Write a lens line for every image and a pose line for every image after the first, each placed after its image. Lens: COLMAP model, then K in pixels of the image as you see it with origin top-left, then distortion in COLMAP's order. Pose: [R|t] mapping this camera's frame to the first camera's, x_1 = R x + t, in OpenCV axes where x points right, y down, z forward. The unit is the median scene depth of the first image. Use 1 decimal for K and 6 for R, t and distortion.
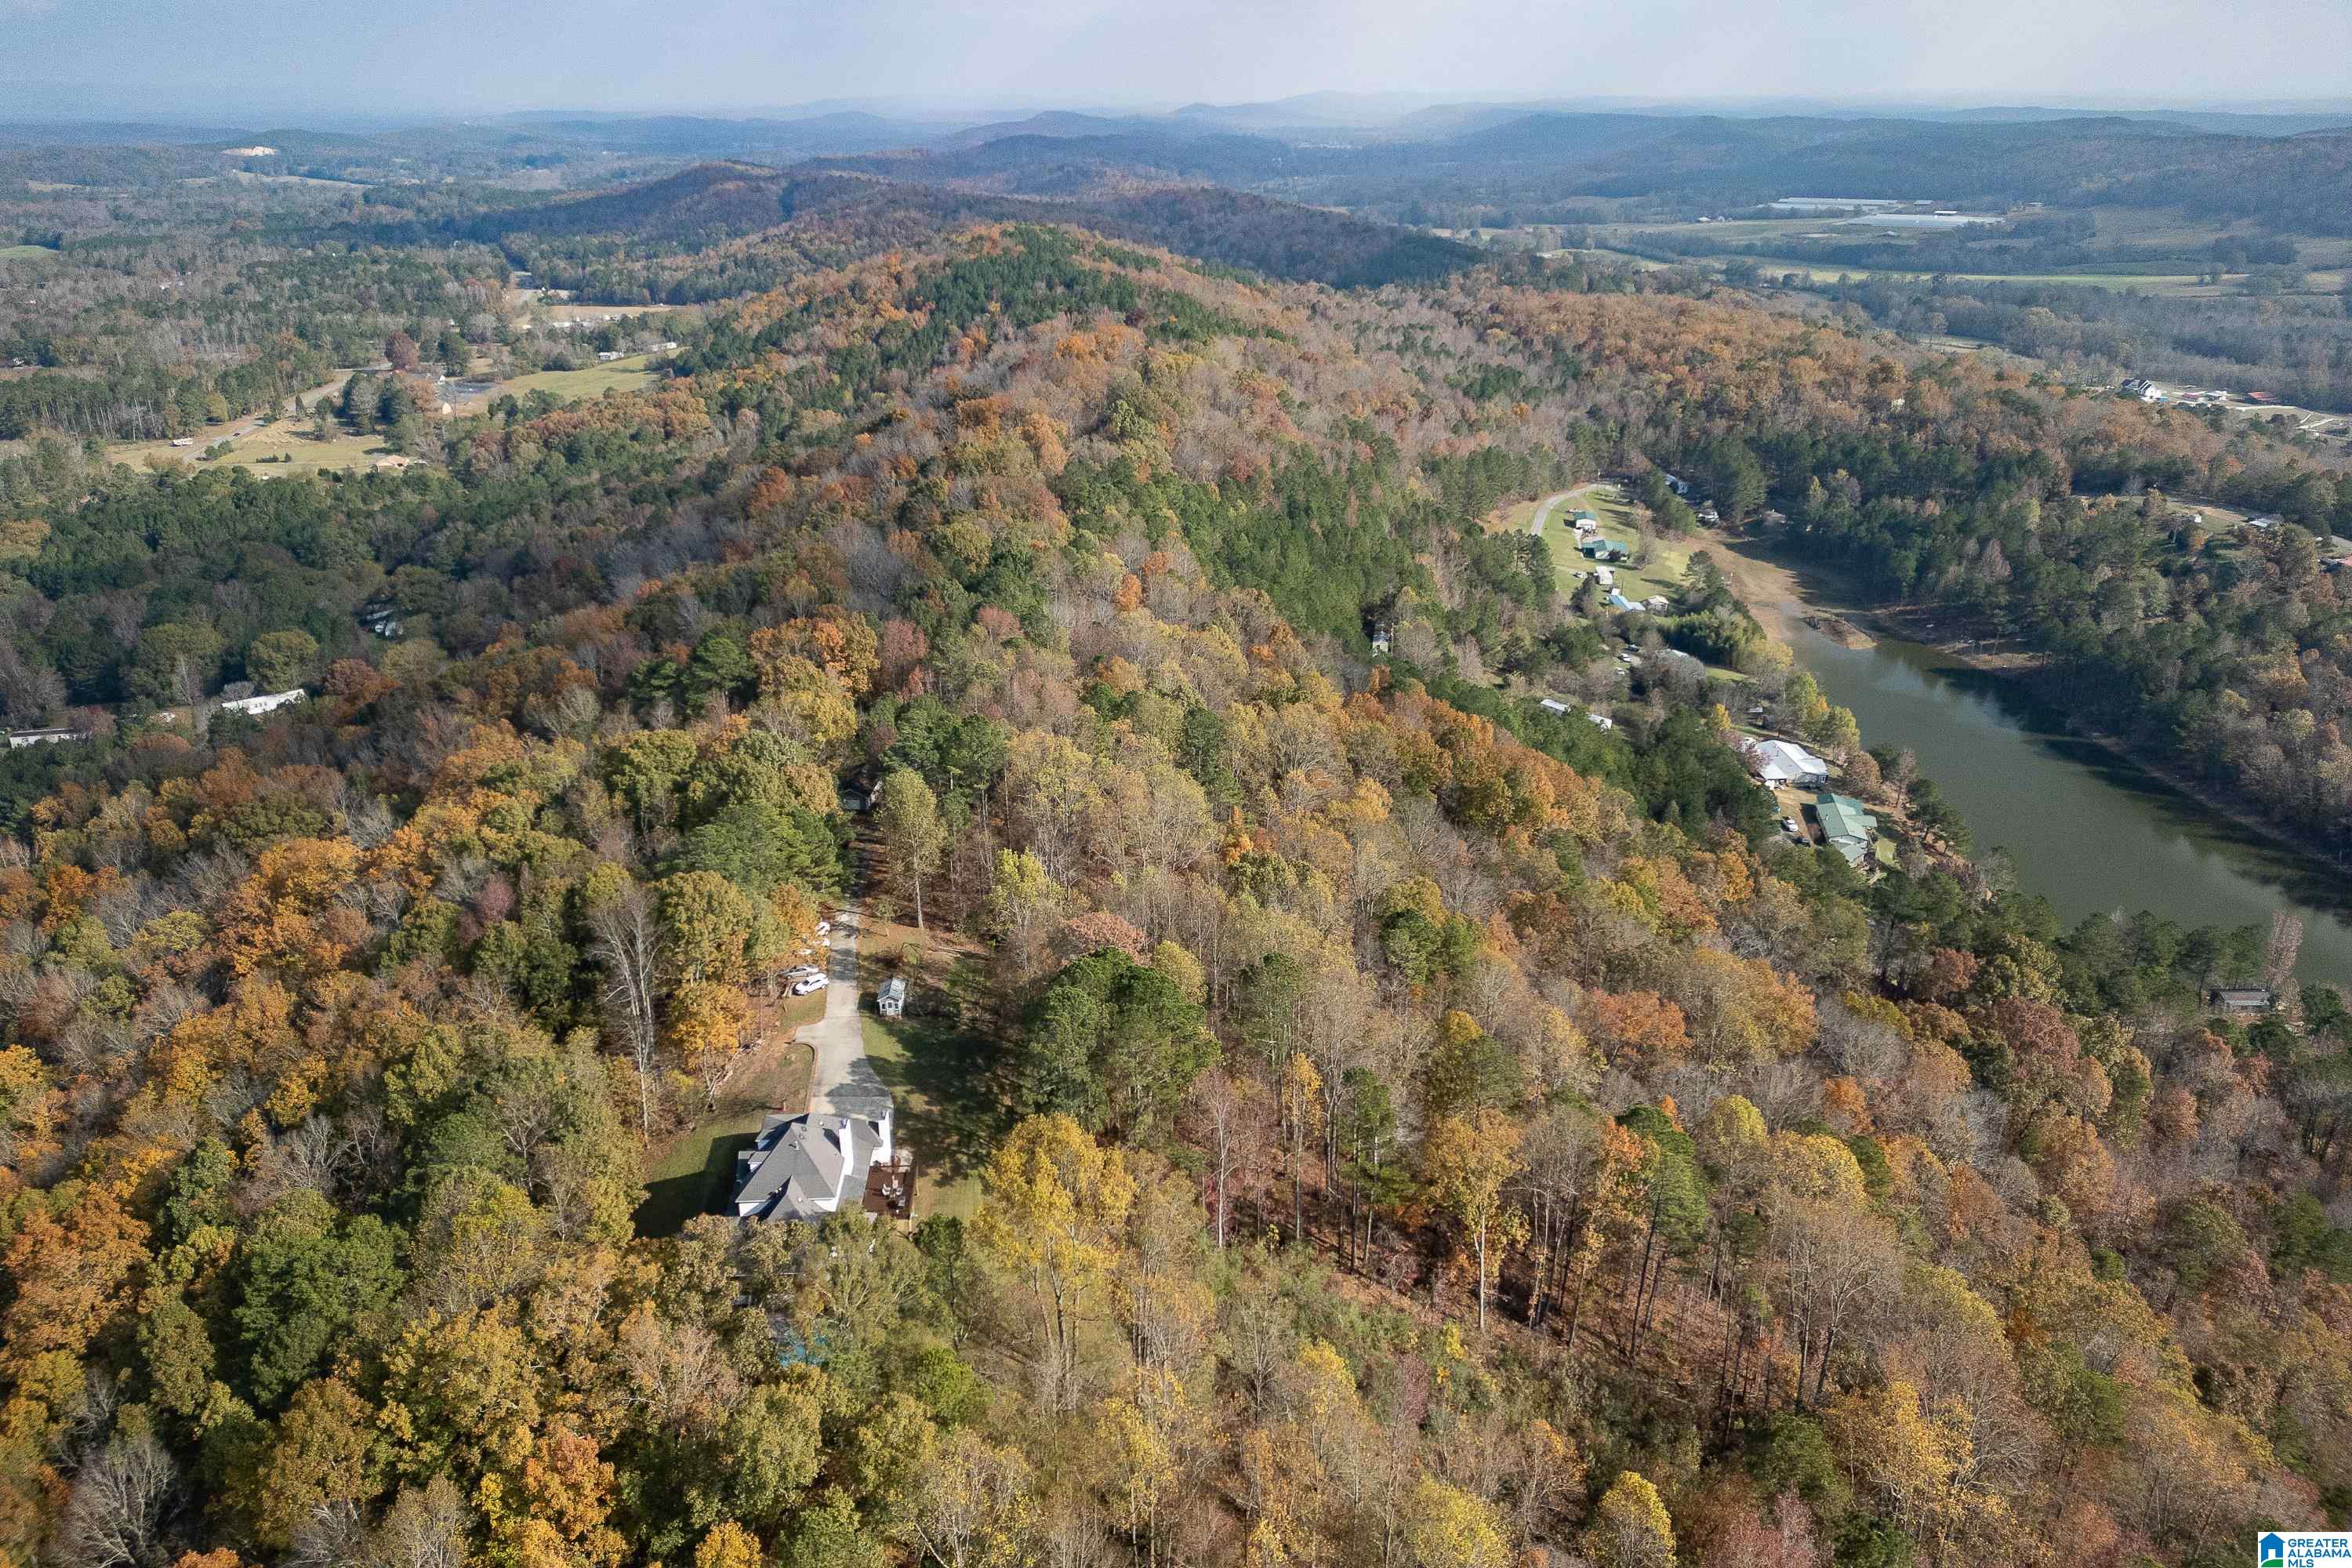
lens RADIAL K [[1599.6, 0, 1200.9], [0, 1599.6, 764.3], [0, 0, 1]] dist [0.057666, -0.067849]
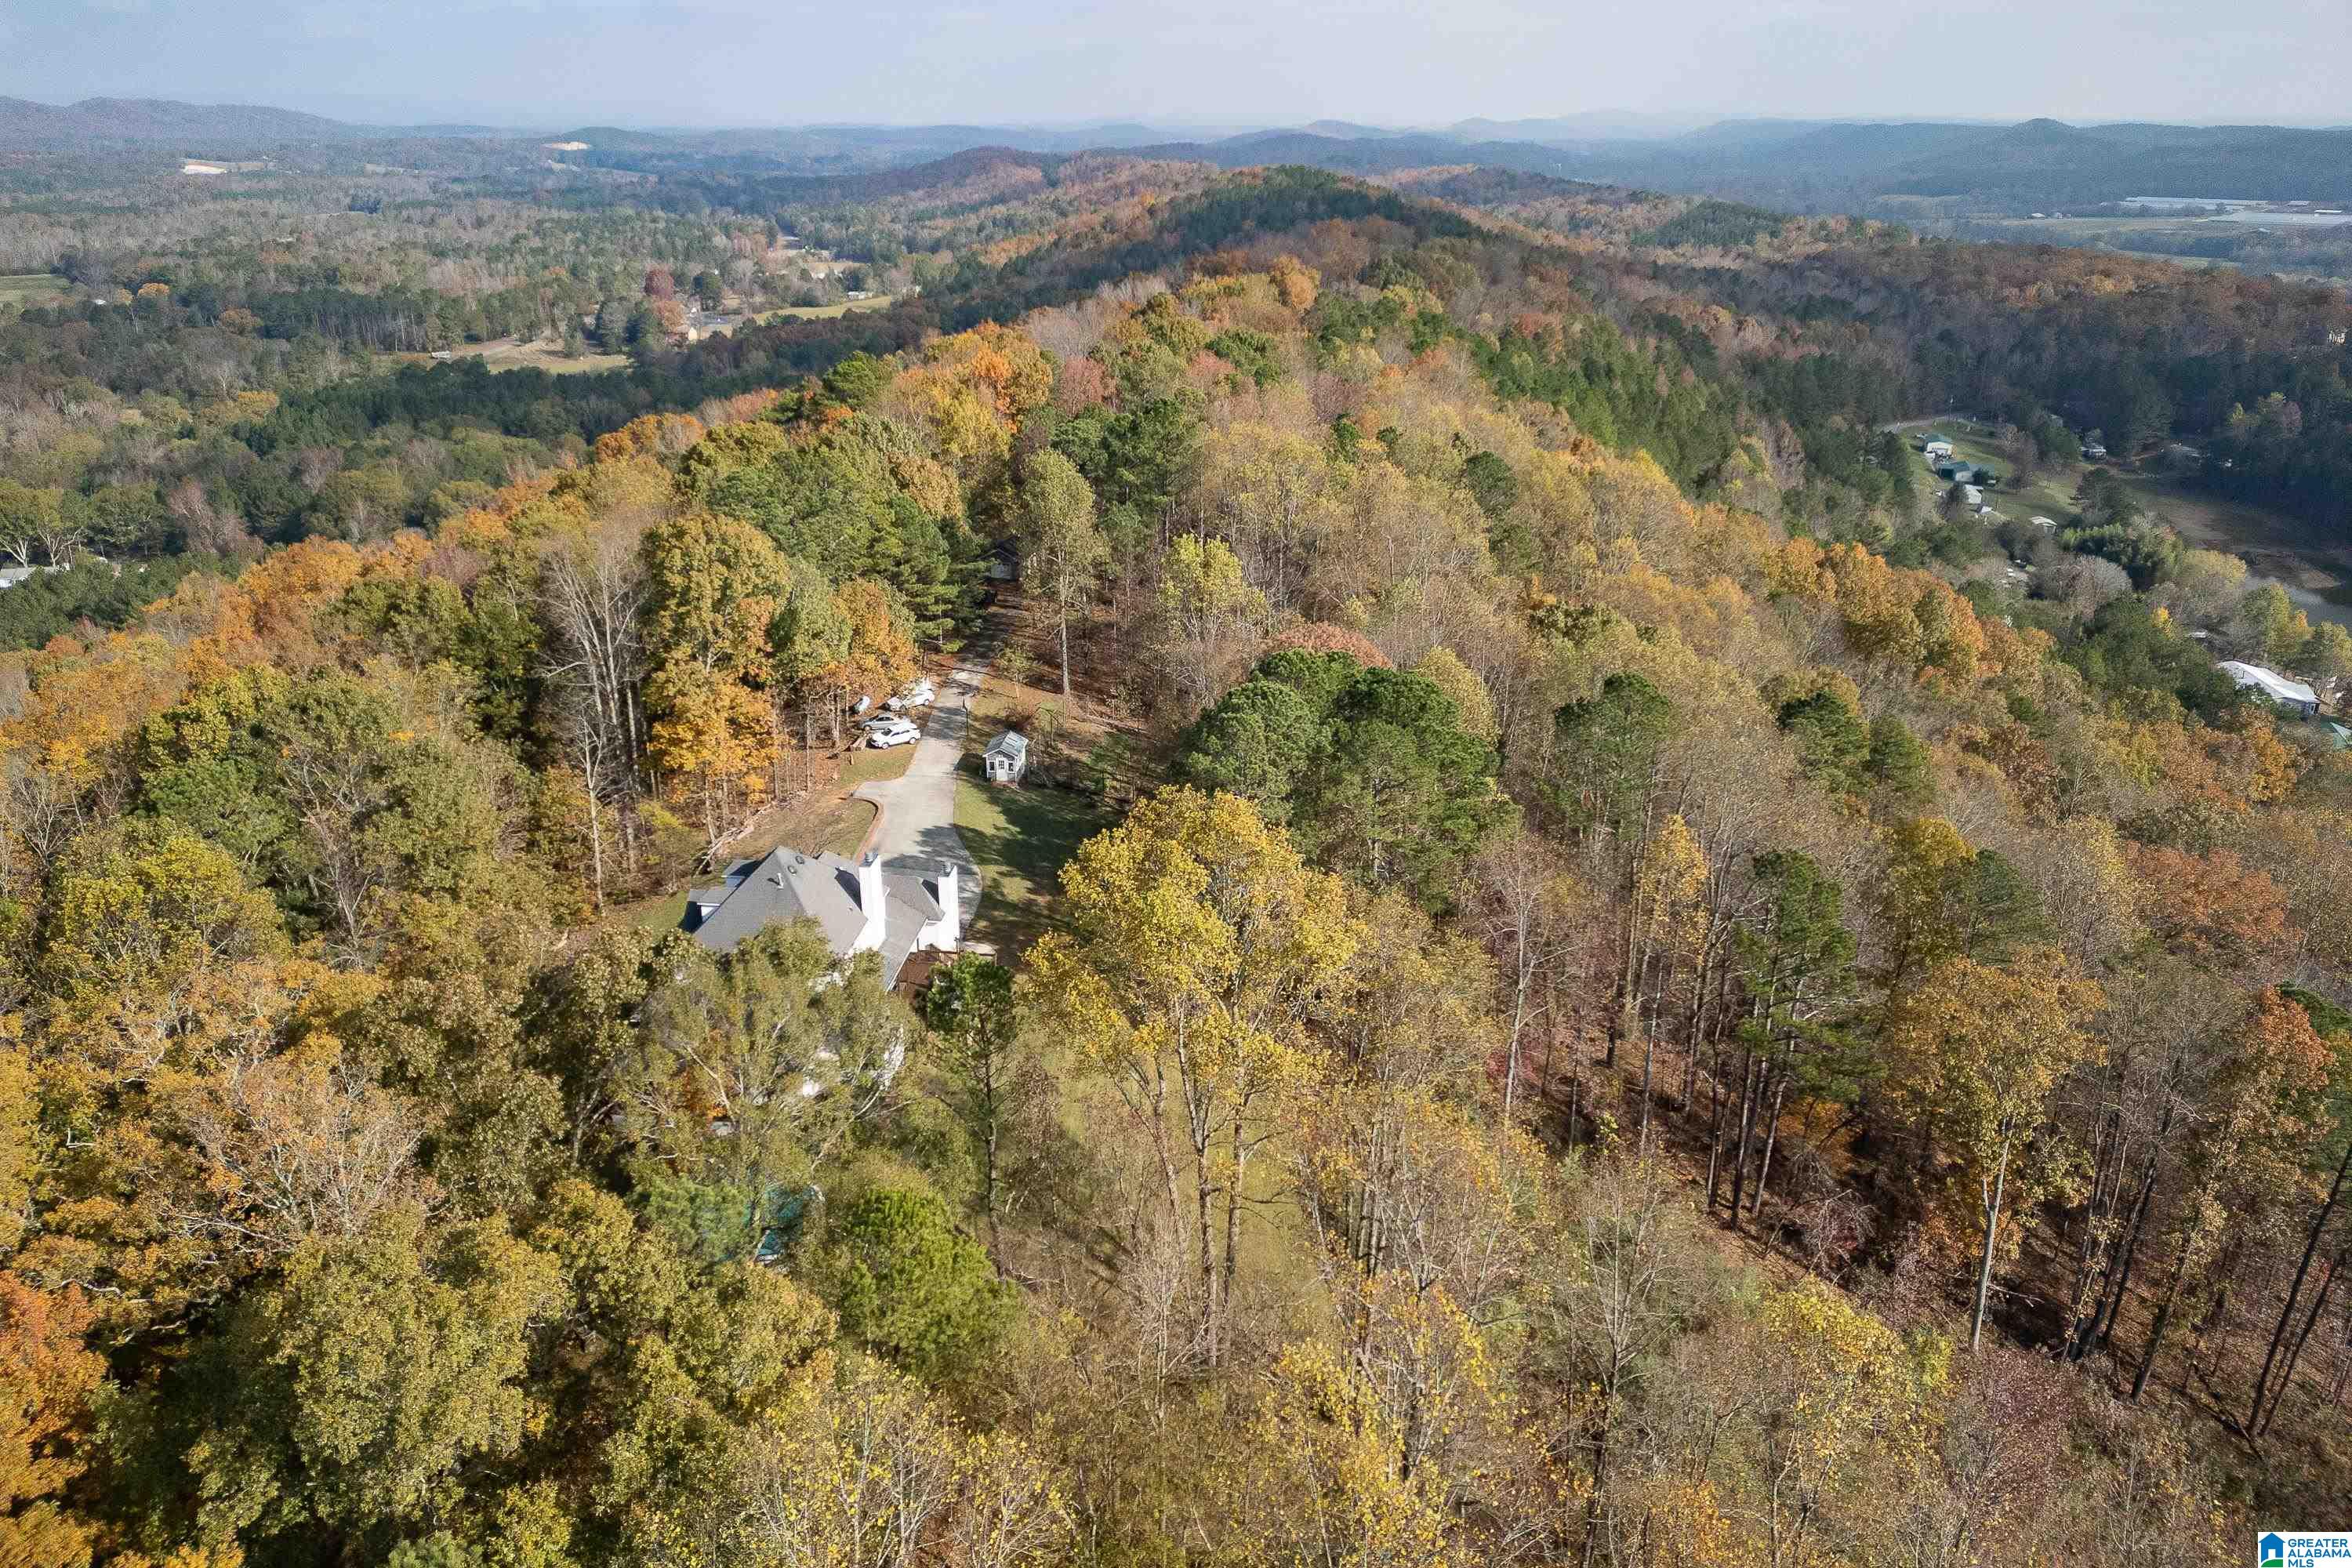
lens RADIAL K [[1609.2, 0, 1176.0], [0, 1609.2, 784.0], [0, 0, 1]] dist [0.006500, -0.004120]
pose [[0.985272, 0.064299, -0.158445, -0.008583], [-0.065301, 0.997865, -0.001117, 0.076607], [0.158035, 0.011447, 0.987367, 0.180208]]
